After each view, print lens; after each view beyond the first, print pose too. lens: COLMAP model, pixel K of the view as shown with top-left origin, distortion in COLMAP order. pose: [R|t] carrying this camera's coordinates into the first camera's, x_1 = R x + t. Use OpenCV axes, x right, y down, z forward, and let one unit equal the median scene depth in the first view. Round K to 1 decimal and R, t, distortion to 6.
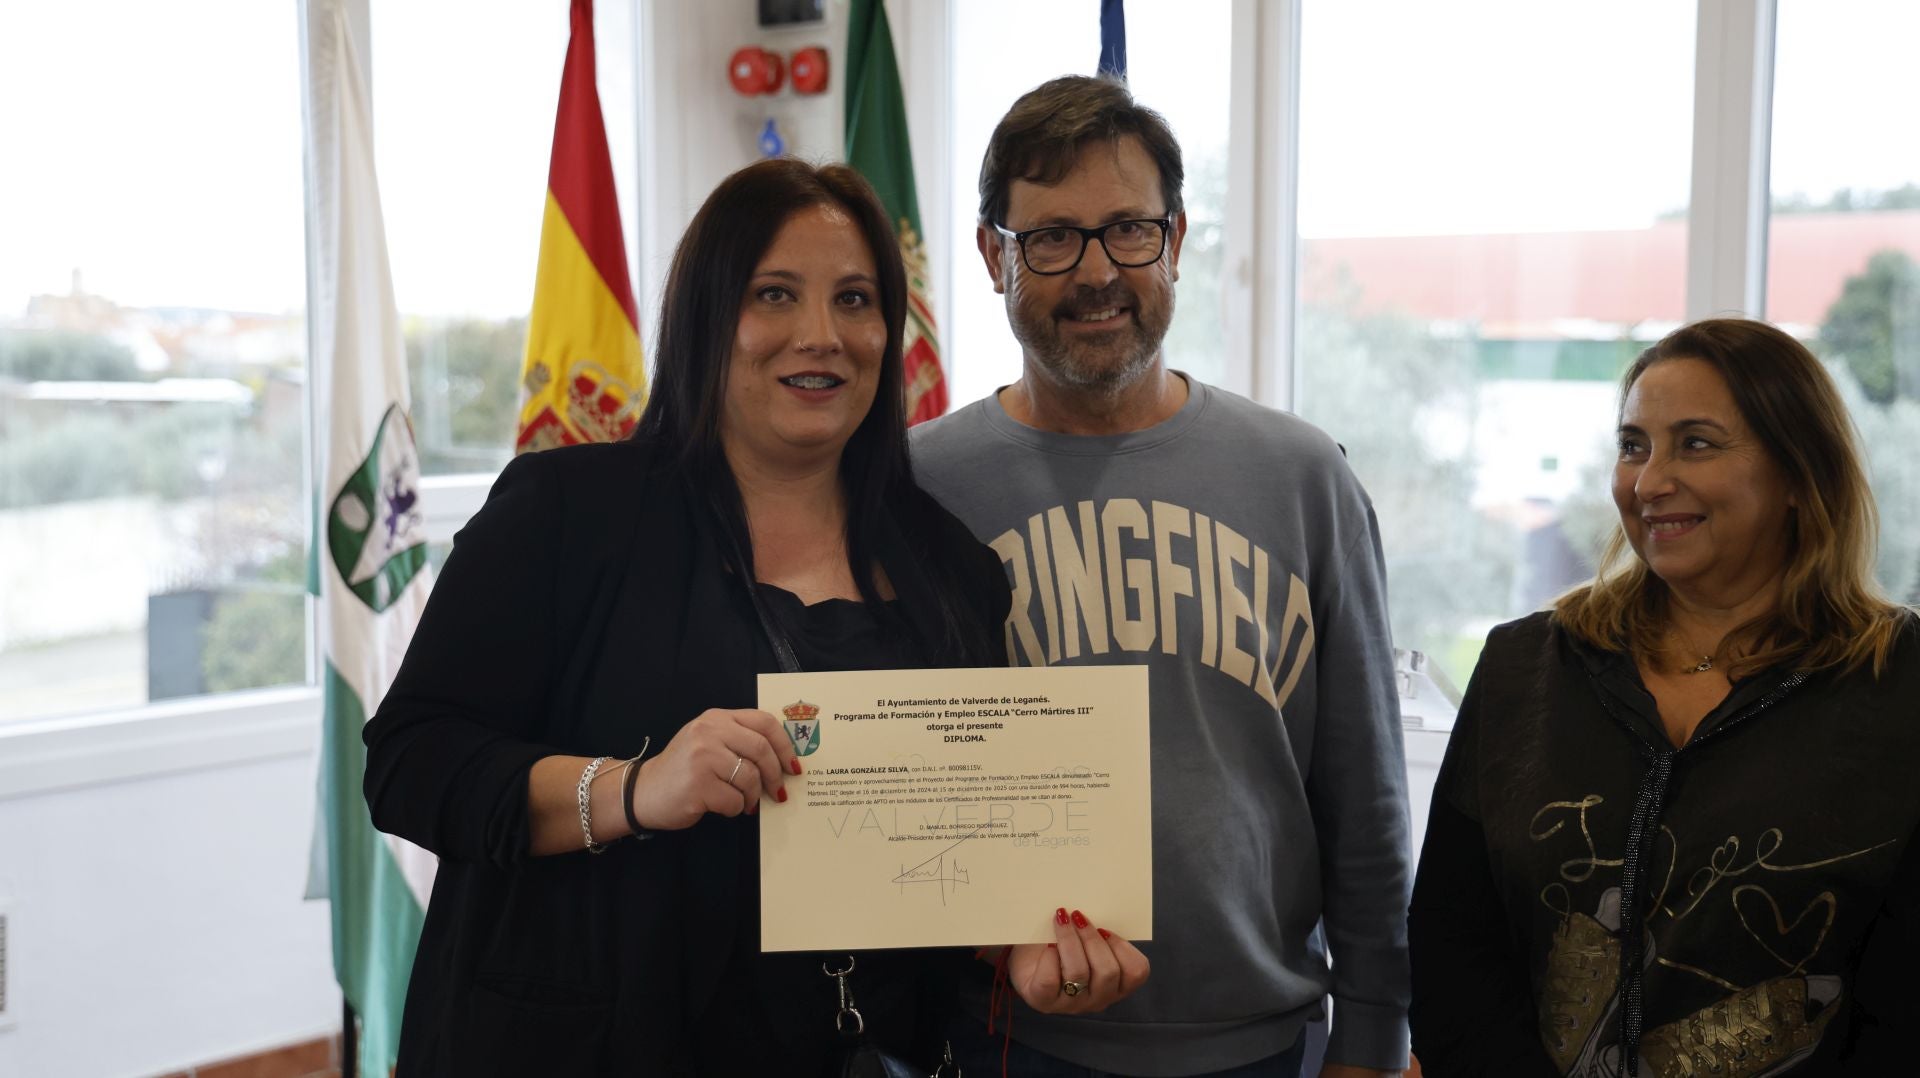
lens RADIAL K [[2803.8, 0, 960.0], [0, 2803.8, 539.0], [0, 0, 1]] dist [0.219040, 0.011800]
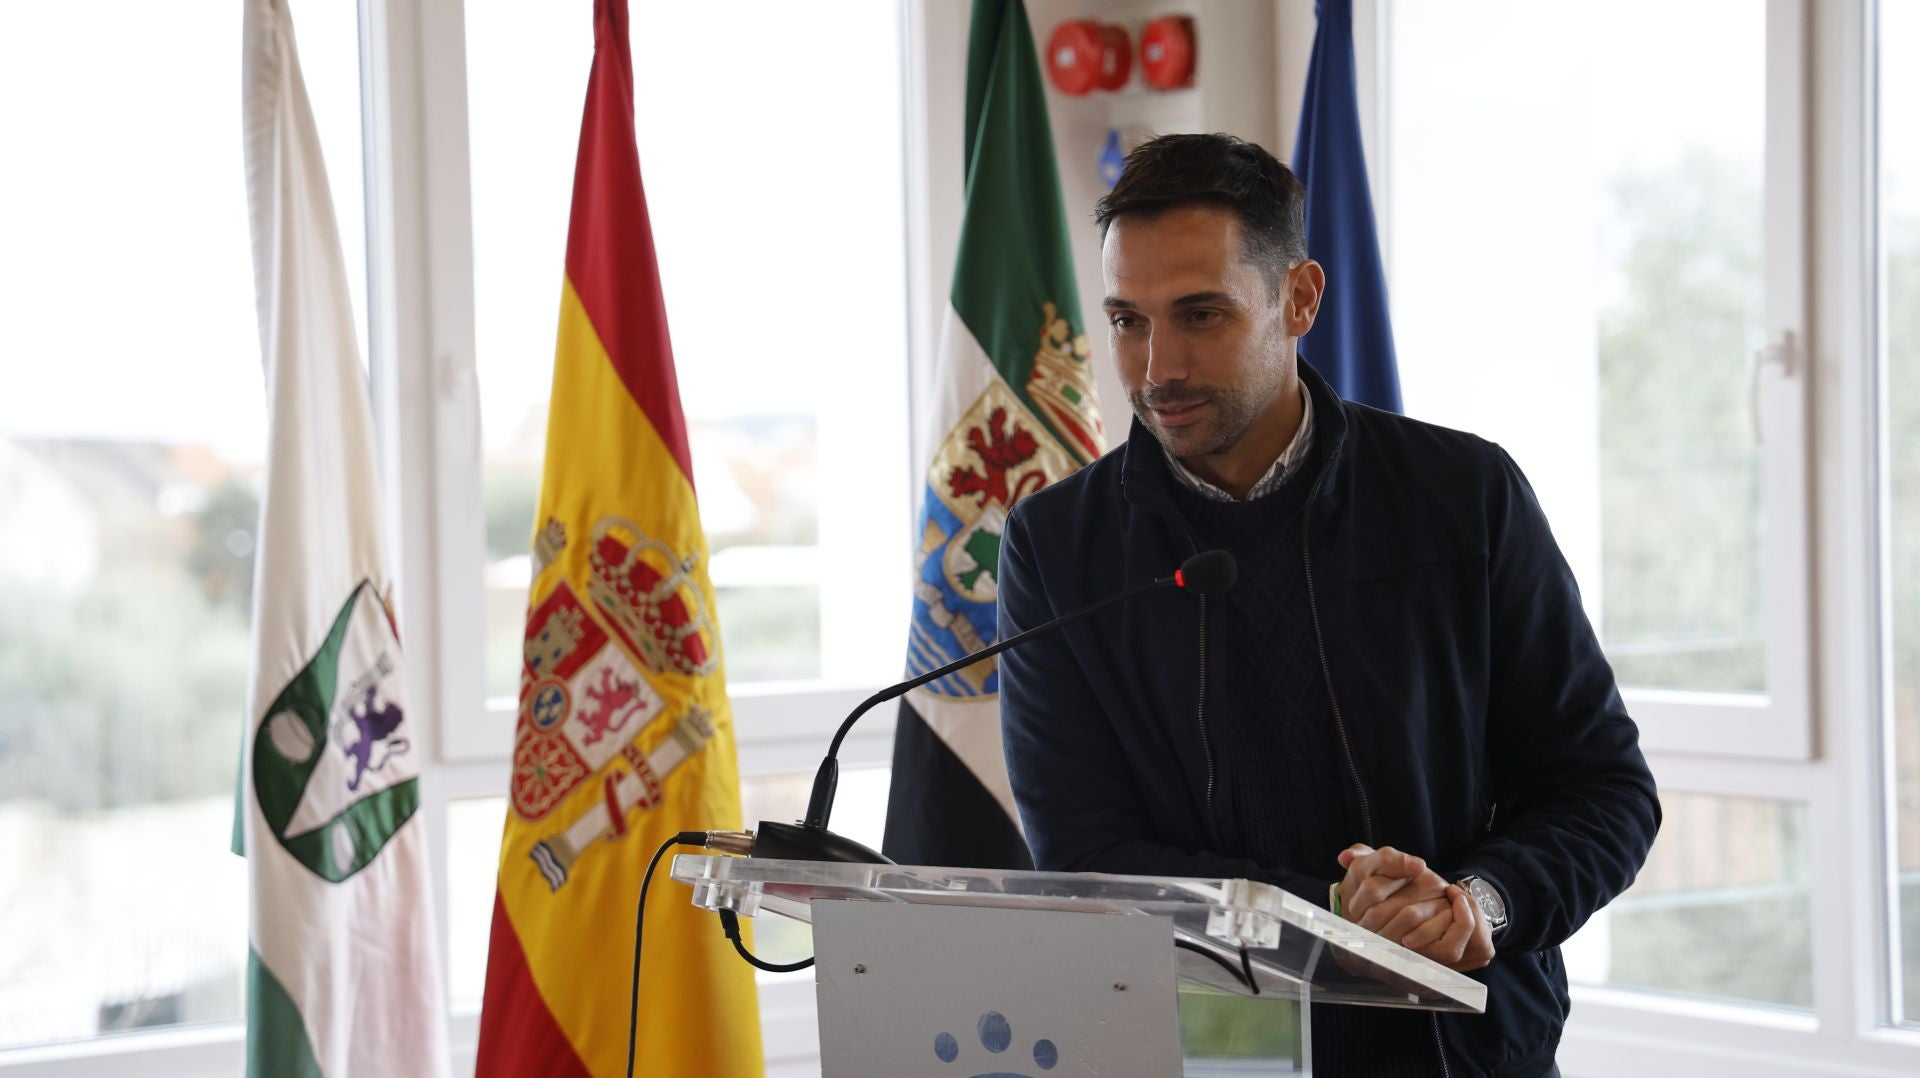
lens RADIAL K [[5446.0, 0, 960.0], [0, 5446.0, 539.0], [0, 0, 1]] dist [1.106184, 1.070953]
pose [[0.972060, -0.015281, -0.234236, 0.268897], [0.002274, 0.998445, -0.055703, 0.018497], [0.234723, 0.053614, 0.970583, -0.300166]]
